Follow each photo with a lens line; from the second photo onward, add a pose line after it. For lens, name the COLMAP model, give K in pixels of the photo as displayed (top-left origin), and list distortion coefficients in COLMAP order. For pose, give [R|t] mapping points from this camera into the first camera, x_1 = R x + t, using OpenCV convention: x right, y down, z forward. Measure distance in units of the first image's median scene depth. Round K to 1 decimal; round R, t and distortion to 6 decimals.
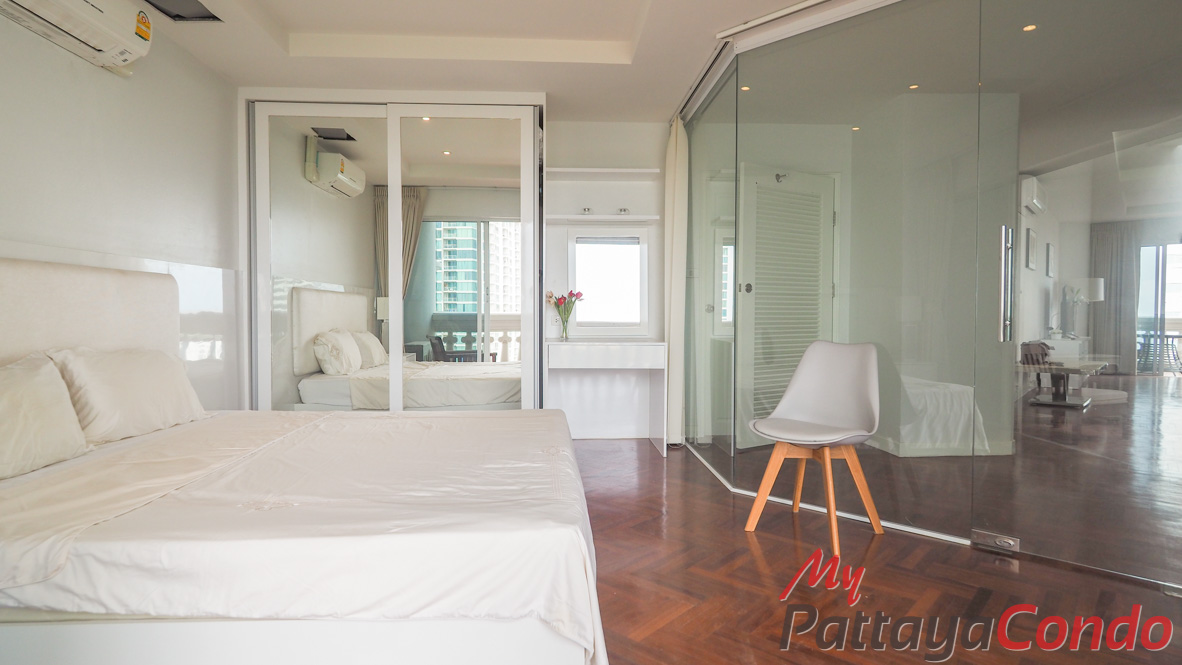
lens RADIAL K [[610.5, 0, 576.5], [0, 610.5, 328.1], [0, 0, 1]] dist [0.002265, 0.001326]
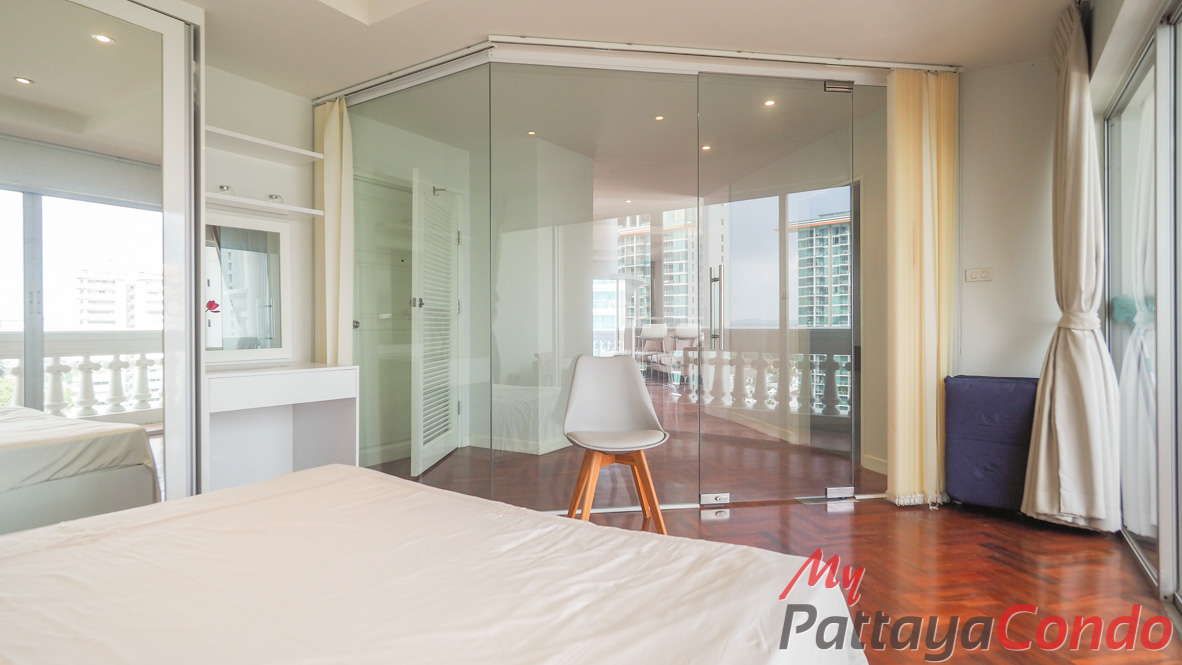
lens RADIAL K [[610.5, 0, 576.5], [0, 610.5, 328.1], [0, 0, 1]] dist [0.002265, 0.001326]
pose [[0.604471, -0.003621, 0.796619, -0.345481], [0.023622, 0.999631, -0.013381, -0.009195], [-0.796277, 0.026907, 0.604333, 0.261725]]
